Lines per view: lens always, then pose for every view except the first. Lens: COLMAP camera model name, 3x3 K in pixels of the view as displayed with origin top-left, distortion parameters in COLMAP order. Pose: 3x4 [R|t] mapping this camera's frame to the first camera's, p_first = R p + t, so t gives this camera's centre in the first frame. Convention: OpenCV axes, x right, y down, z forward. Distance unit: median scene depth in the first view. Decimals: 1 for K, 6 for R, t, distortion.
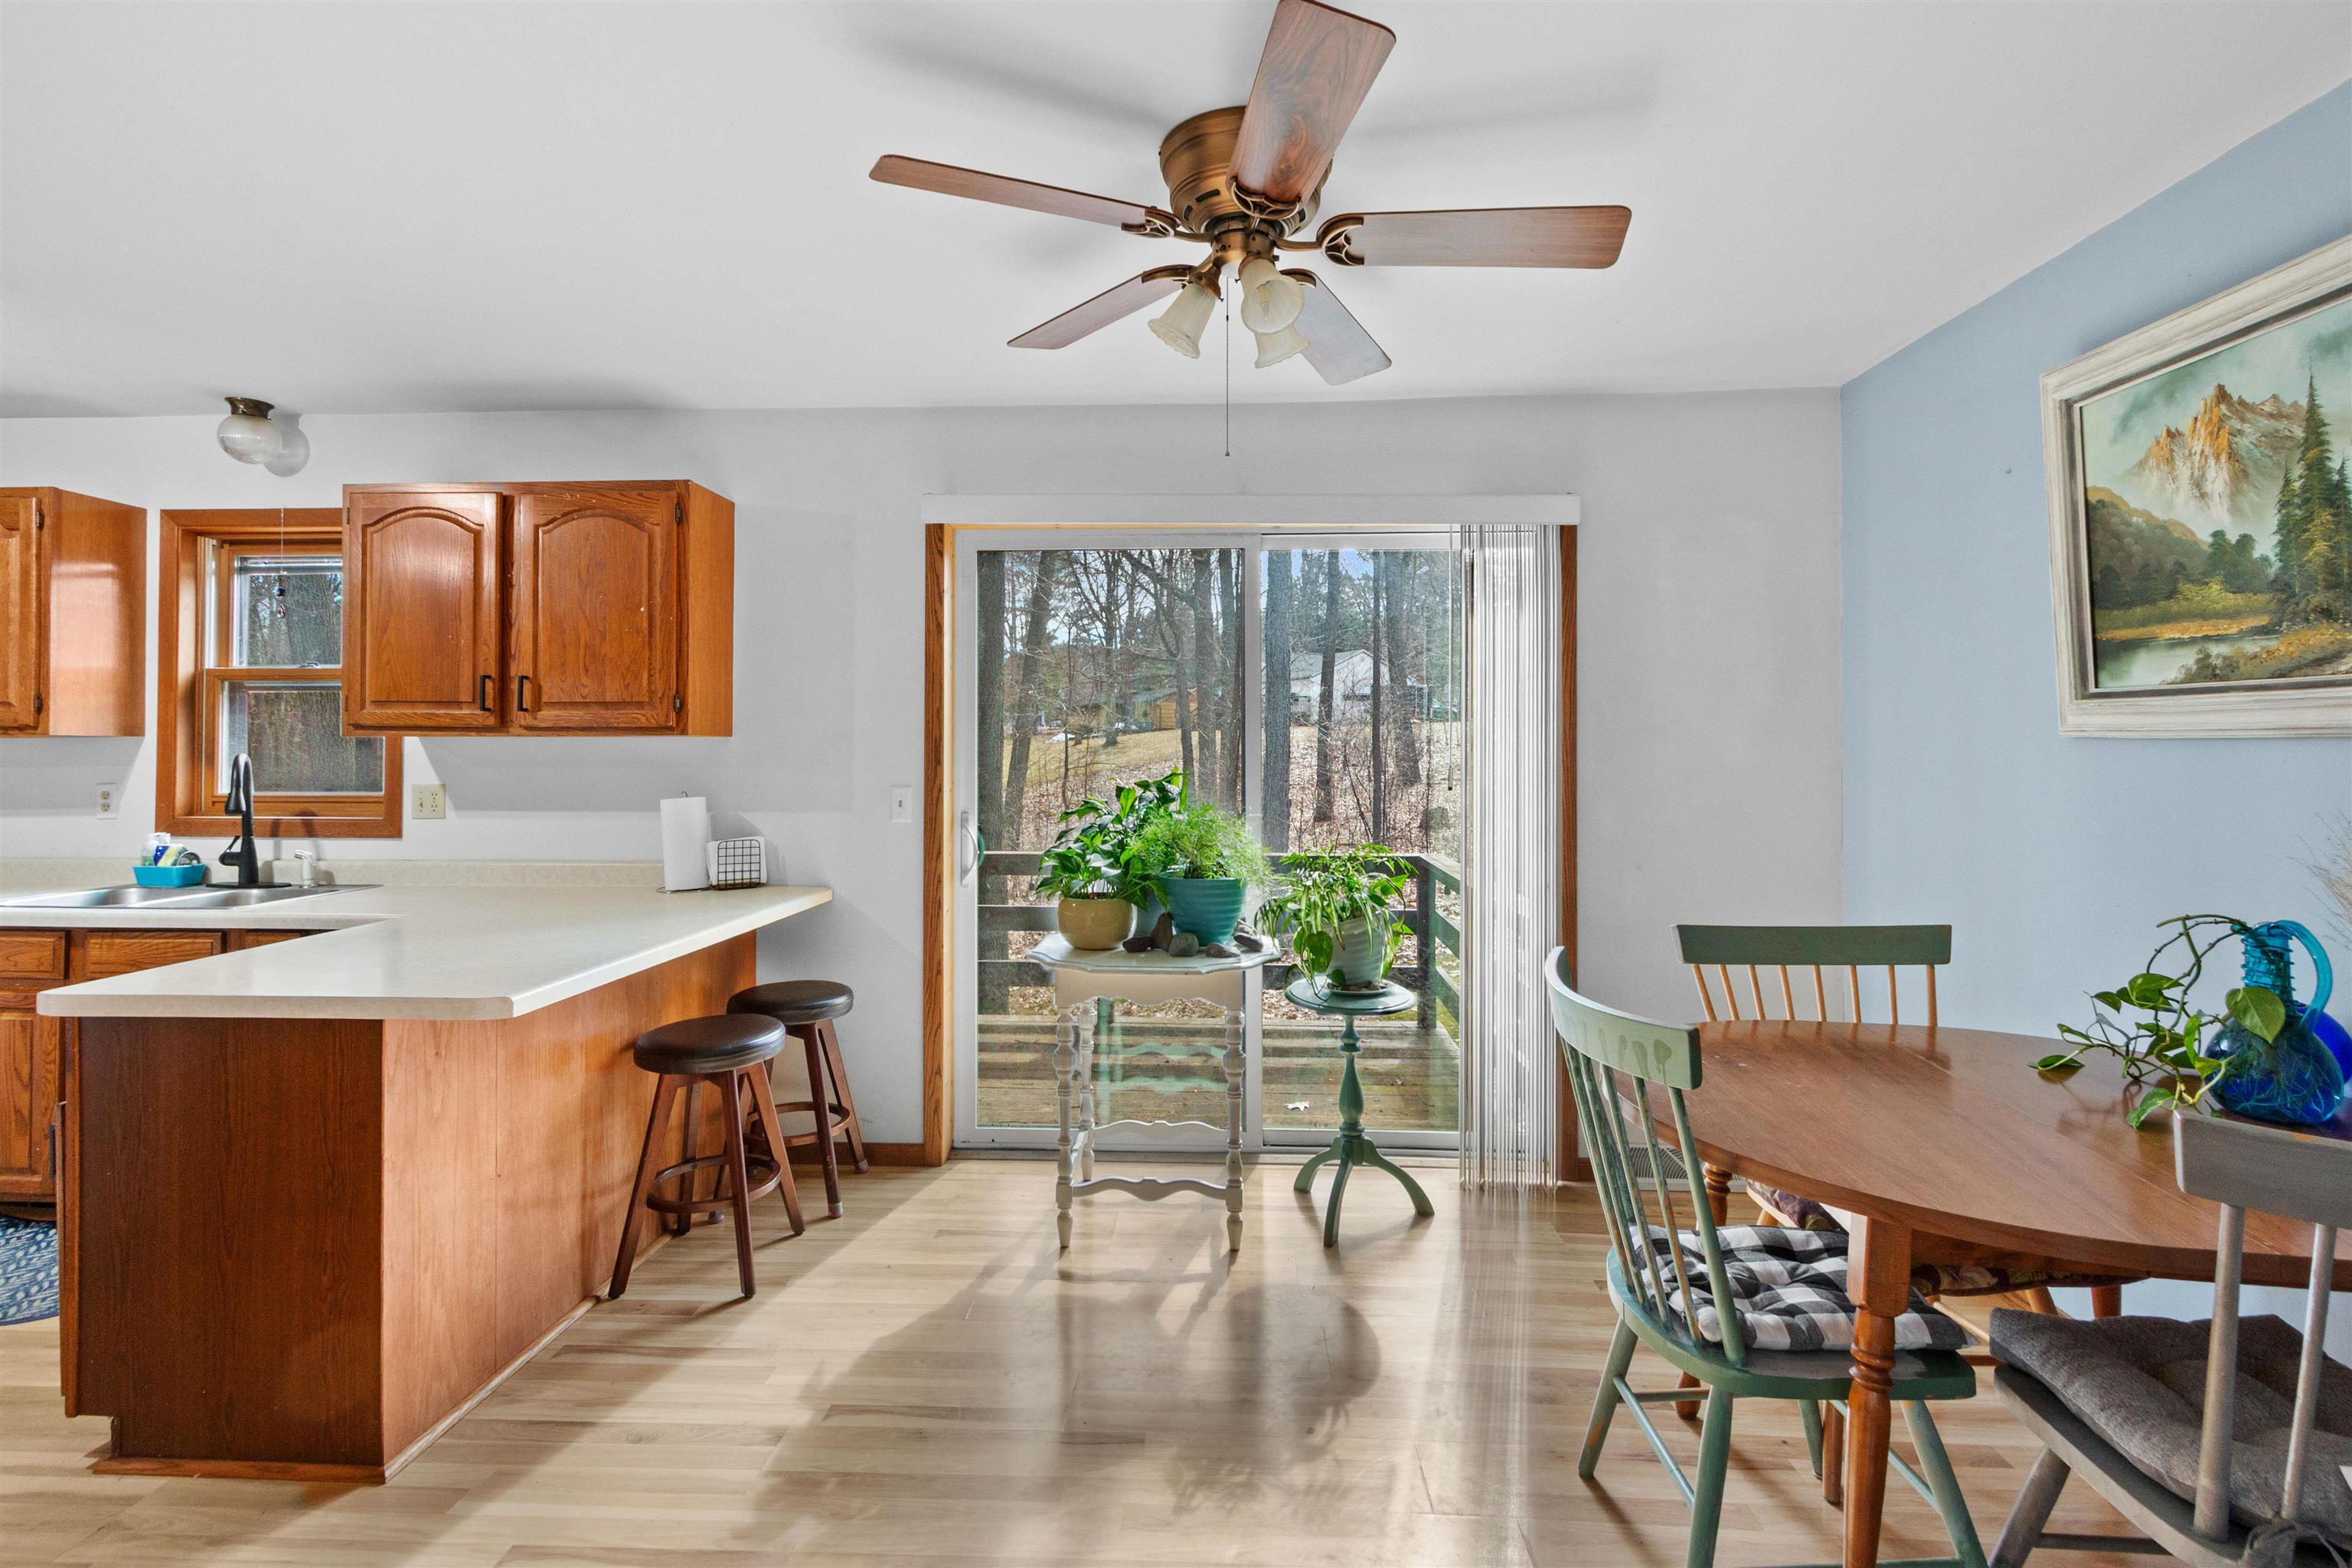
lens RADIAL K [[1083.9, 0, 1188.4], [0, 1083.9, 735.6], [0, 0, 1]] dist [0.000546, -0.001158]
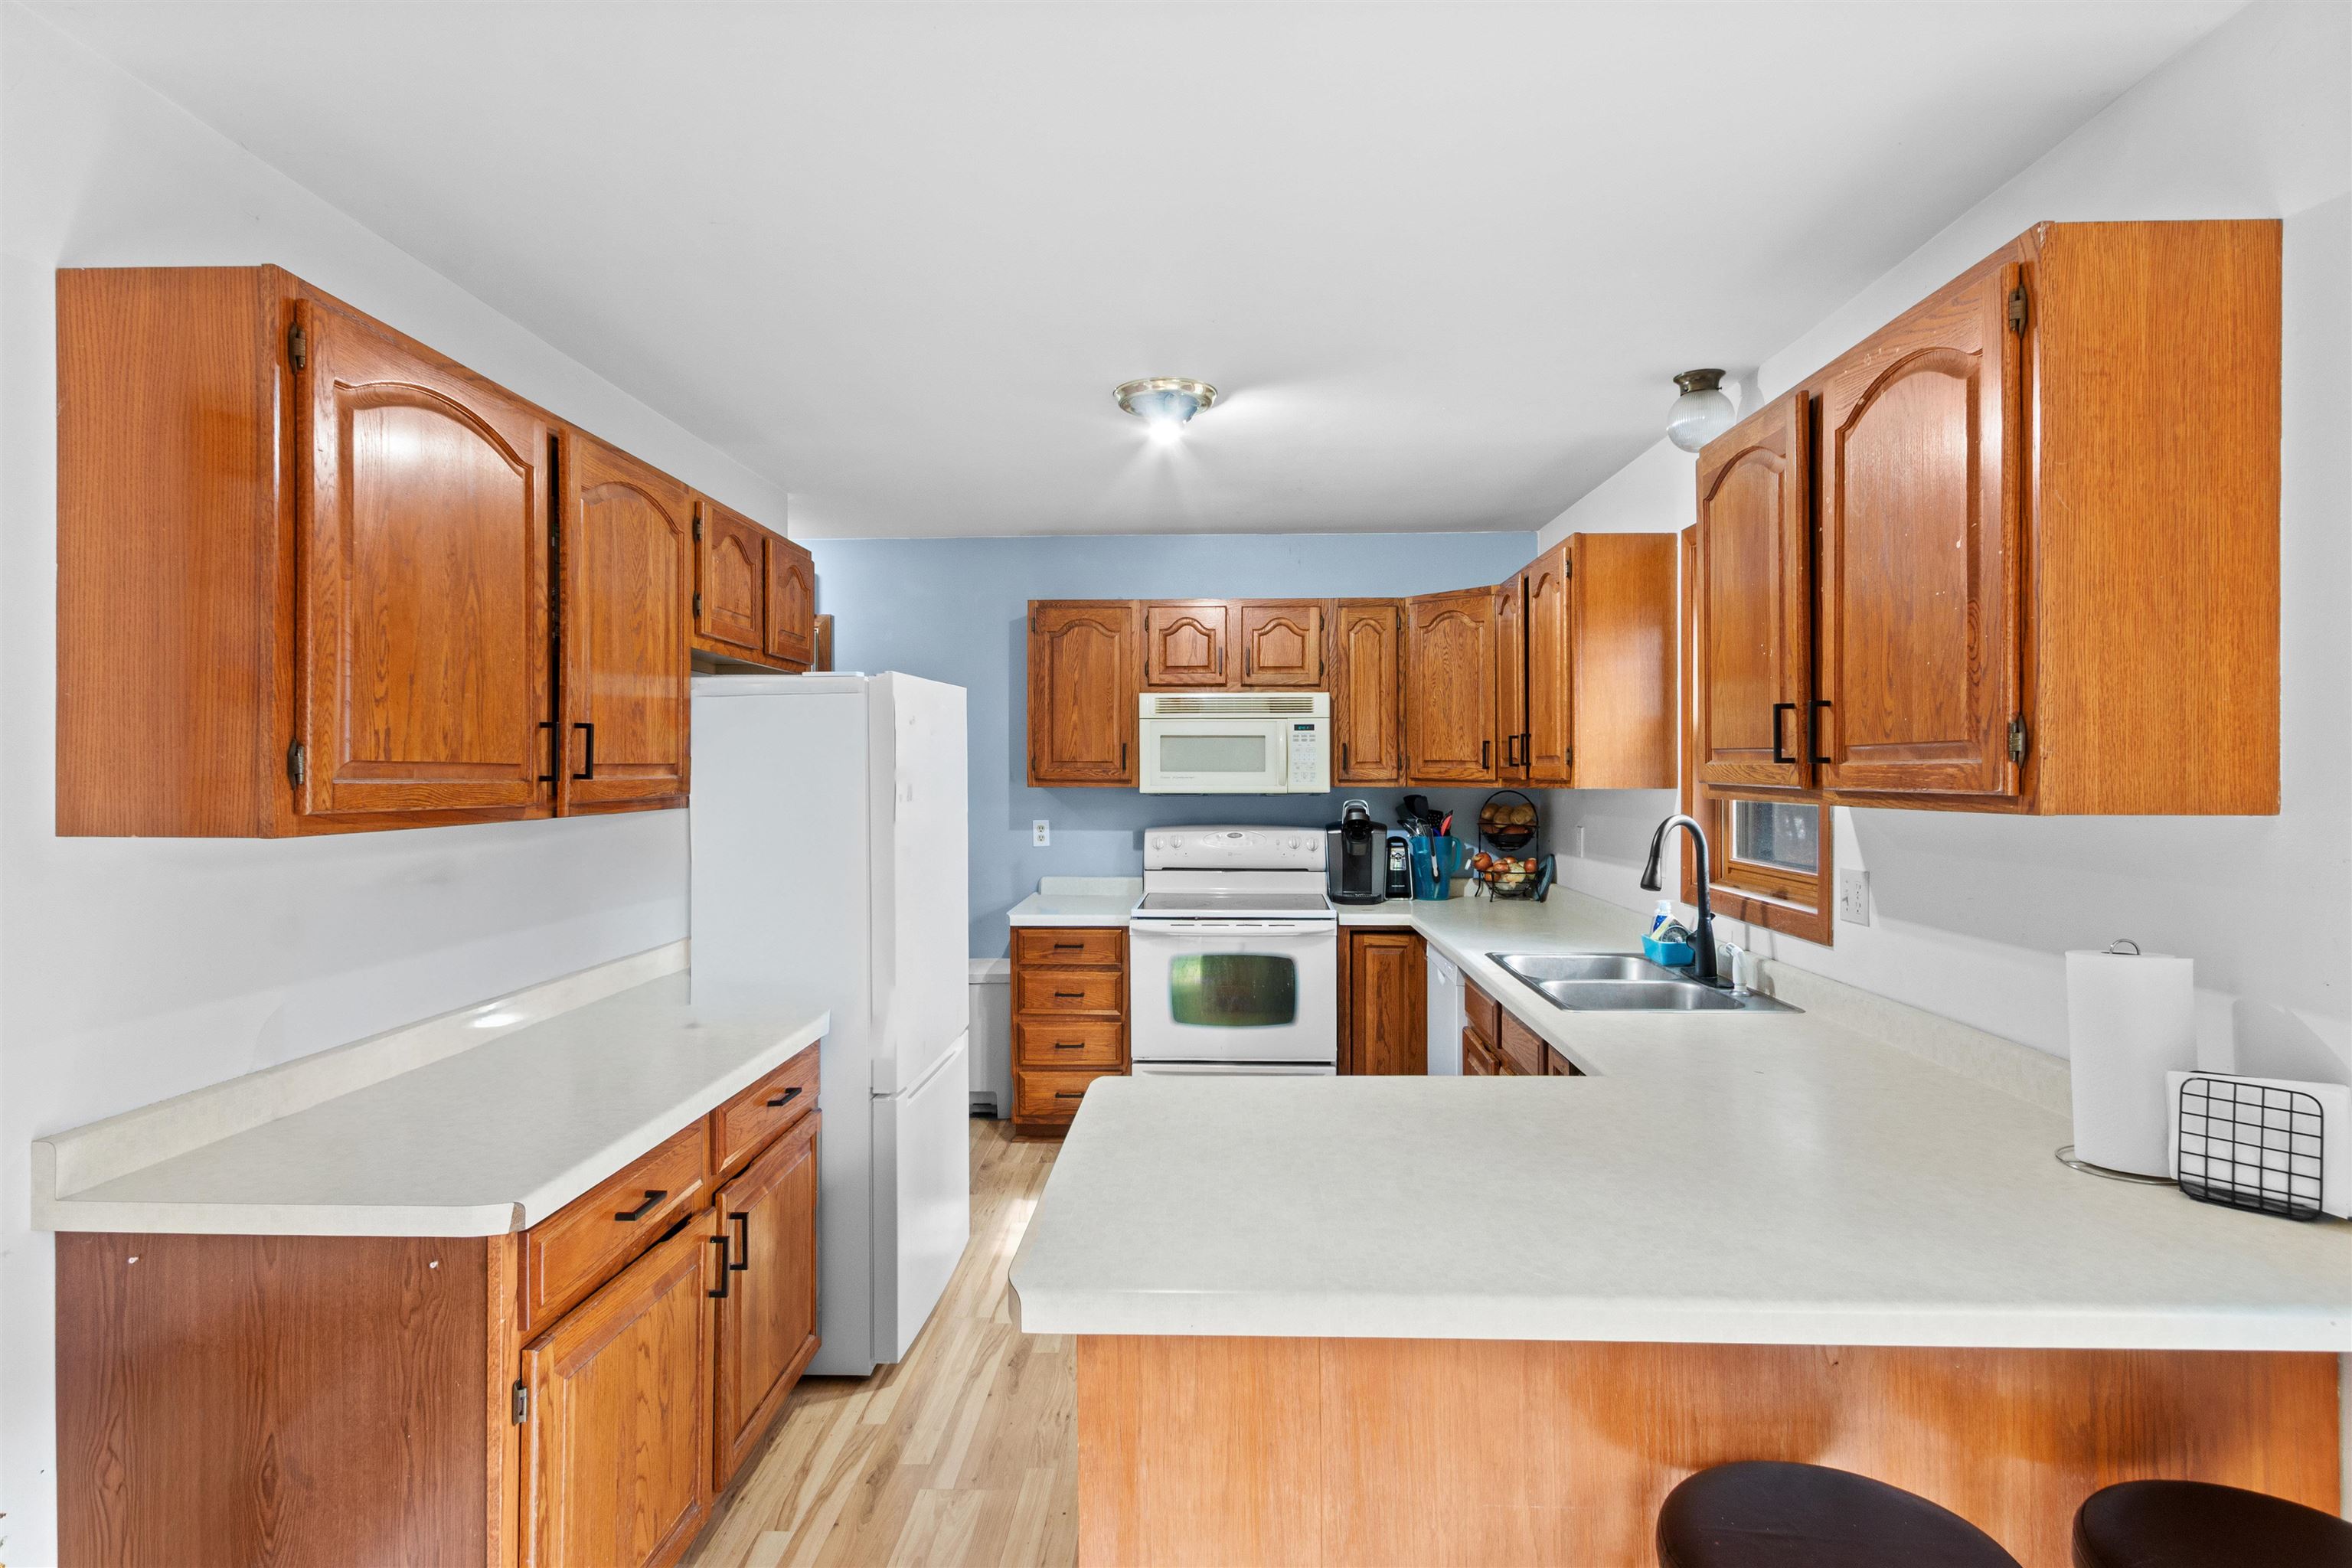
lens RADIAL K [[1190.4, 0, 1181.3], [0, 1190.4, 772.2], [0, 0, 1]] dist [0.004446, 0.000787]
pose [[0.013140, 0.001200, -0.999913, 0.008172], [0.016813, 0.999858, 0.001421, -0.021895], [0.999772, -0.016830, 0.013118, 0.595647]]
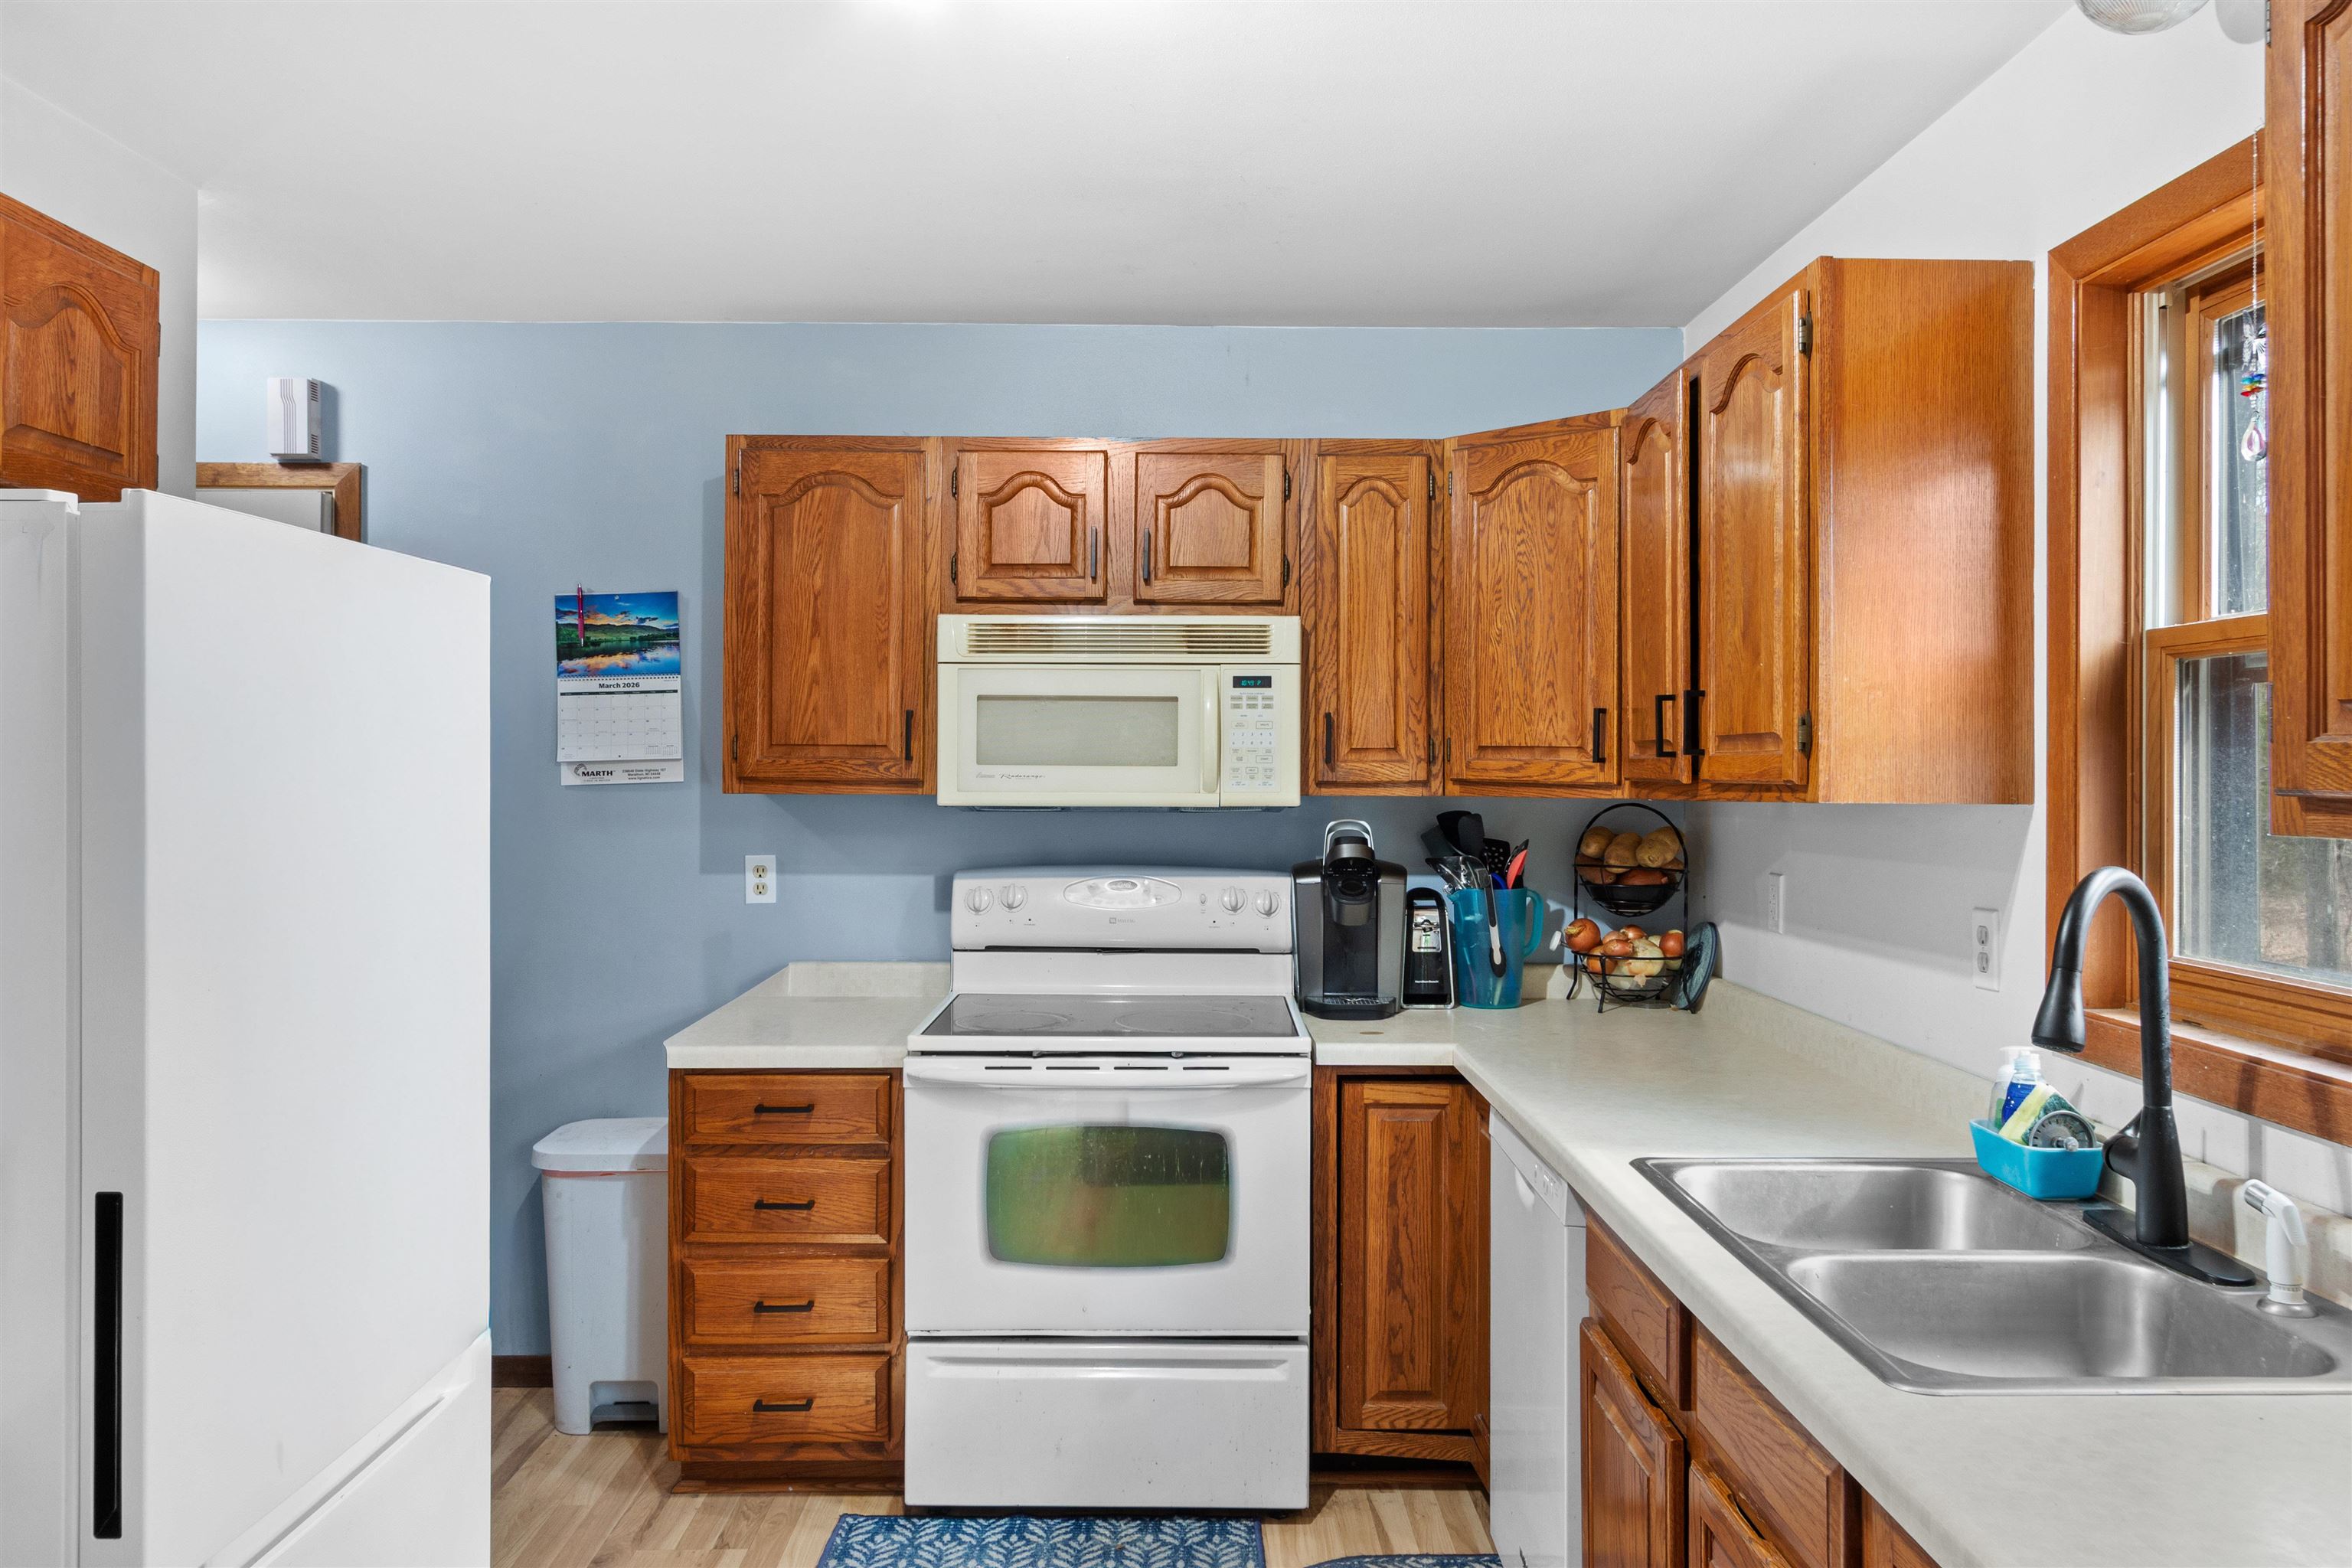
lens RADIAL K [[1640.7, 0, 1184.8], [0, 1640.7, 778.0], [0, 0, 1]] dist [0.005993, -0.002672]
pose [[0.062206, 0.005314, -0.998049, -0.358652], [0.011765, 0.999912, 0.006057, -0.017783], [0.997994, -0.012119, 0.062138, 0.650765]]
